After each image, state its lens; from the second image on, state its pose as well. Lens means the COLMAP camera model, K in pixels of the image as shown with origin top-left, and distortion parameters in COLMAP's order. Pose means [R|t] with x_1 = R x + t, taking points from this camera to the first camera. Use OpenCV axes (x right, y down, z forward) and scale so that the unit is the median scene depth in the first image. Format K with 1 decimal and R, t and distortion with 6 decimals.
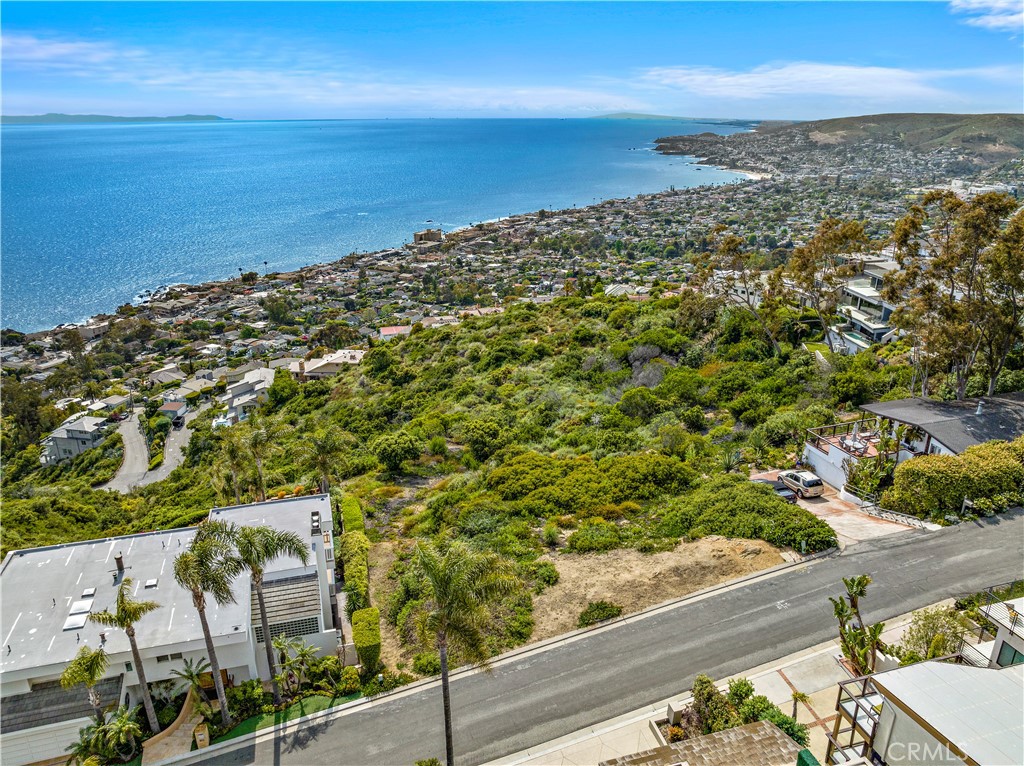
lens RADIAL K [[736.7, 0, 515.5], [0, 736.7, 382.0], [0, 0, 1]] dist [-0.027031, -0.026592]
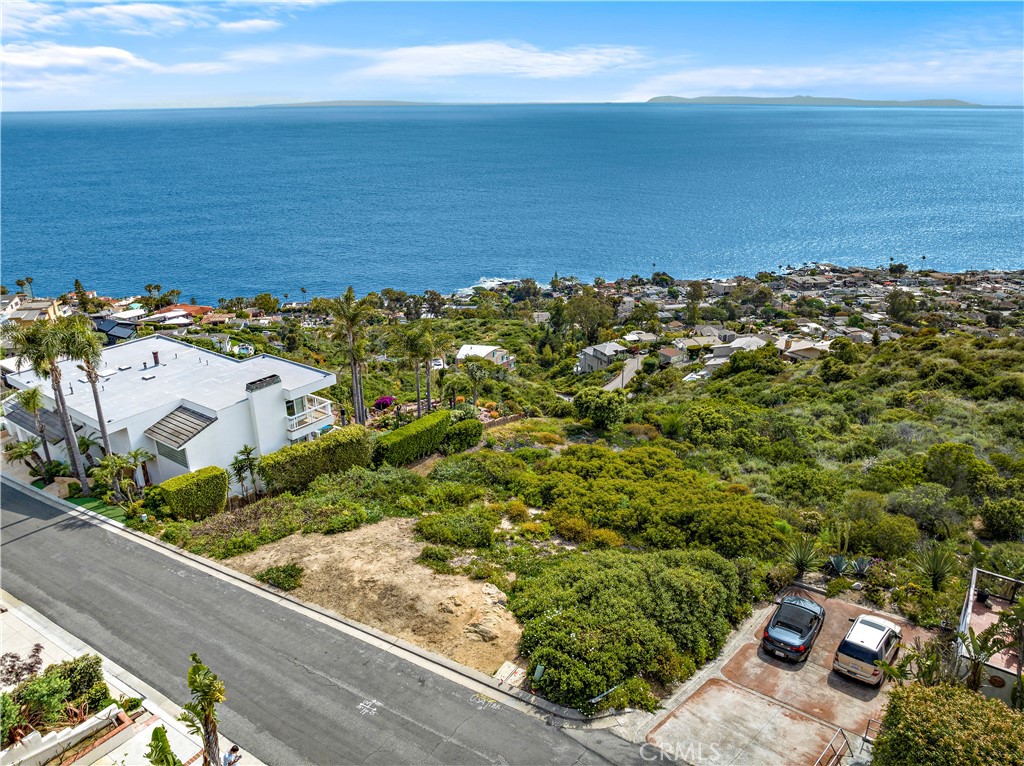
lens RADIAL K [[736.7, 0, 515.5], [0, 736.7, 382.0], [0, 0, 1]] dist [-0.027031, -0.026592]
pose [[0.606005, 0.282380, -0.743652, 0.085137], [-0.272055, 0.952069, 0.139822, -0.005699], [0.747492, 0.117582, 0.653782, 0.072631]]
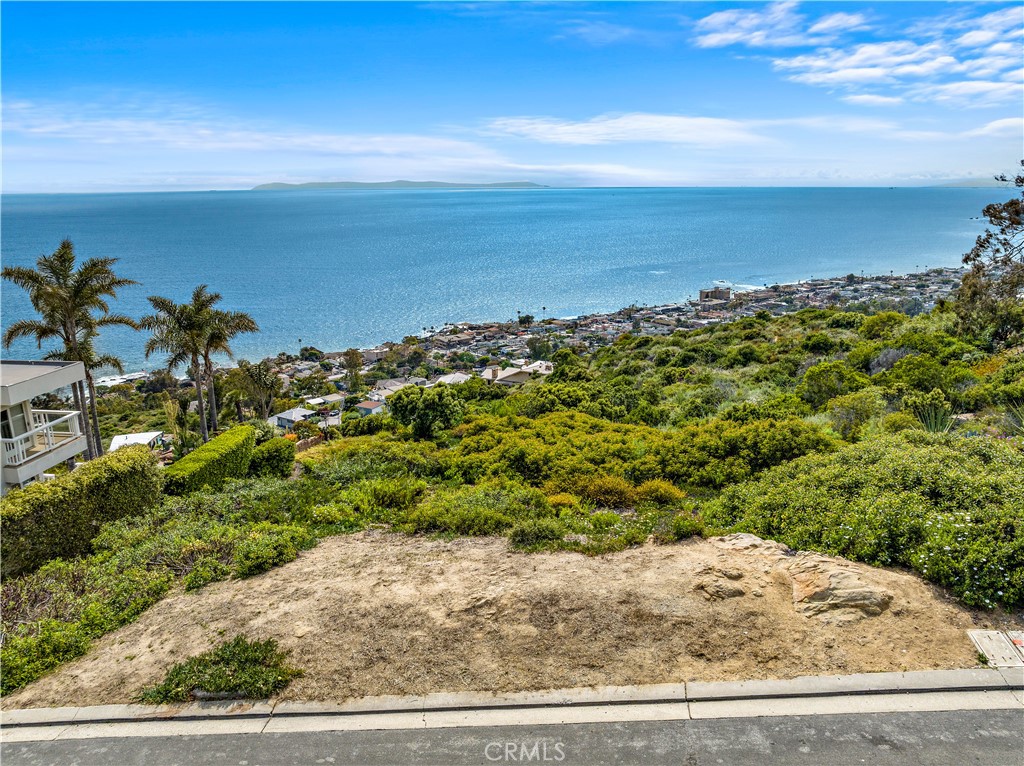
lens RADIAL K [[736.7, 0, 515.5], [0, 736.7, 382.0], [0, 0, 1]] dist [-0.027031, -0.026592]
pose [[0.916880, 0.091791, -0.388465, 0.036317], [-0.129498, 0.988965, -0.071966, 0.022231], [0.377572, 0.116290, 0.918649, 0.083217]]
